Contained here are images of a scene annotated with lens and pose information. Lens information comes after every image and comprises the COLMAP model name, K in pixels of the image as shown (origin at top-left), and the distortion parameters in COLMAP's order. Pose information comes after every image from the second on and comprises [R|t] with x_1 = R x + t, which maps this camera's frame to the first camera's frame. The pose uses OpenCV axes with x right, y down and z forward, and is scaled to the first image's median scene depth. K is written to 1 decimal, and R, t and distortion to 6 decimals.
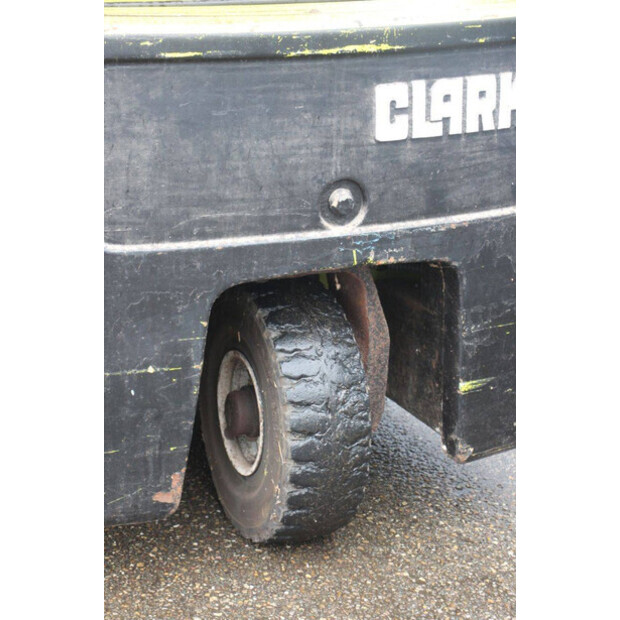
lens RADIAL K [[1474.9, 0, 307.1], [0, 1474.9, 309.8], [0, 0, 1]] dist [0.362053, 0.000000]
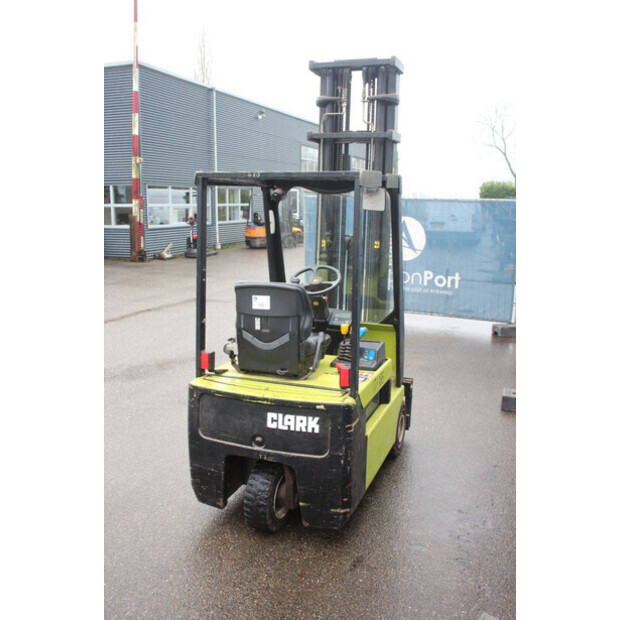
lens RADIAL K [[614.5, 0, 310.1], [0, 614.5, 314.9], [0, 0, 1]] dist [-0.092216, 0.000000]
pose [[0.706531, 0.126337, -0.696314, 1.111602], [-0.221185, 0.974065, -0.047698, -0.327973], [0.672229, 0.187714, 0.716151, -0.050887]]
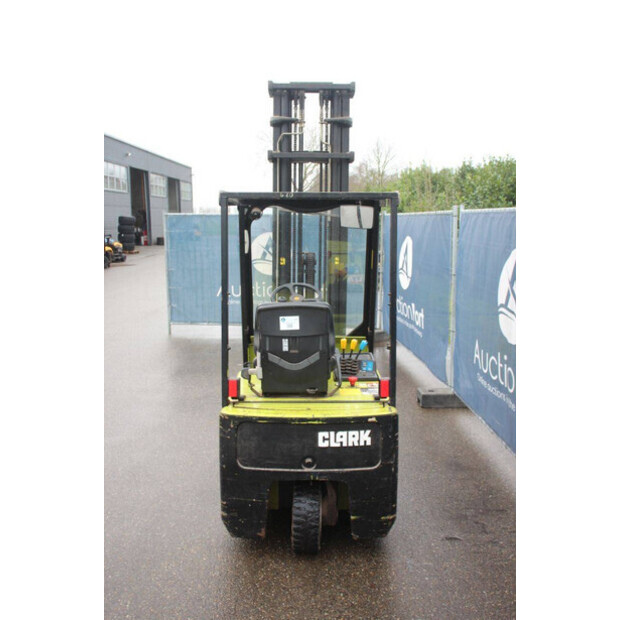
lens RADIAL K [[614.5, 0, 311.2], [0, 614.5, 307.3], [0, 0, 1]] dist [-0.092216, 0.000000]
pose [[0.907896, 0.048938, -0.416328, 0.625665], [-0.117339, 0.983129, -0.140320, -0.233872], [0.402437, 0.176247, 0.898321, -0.400644]]
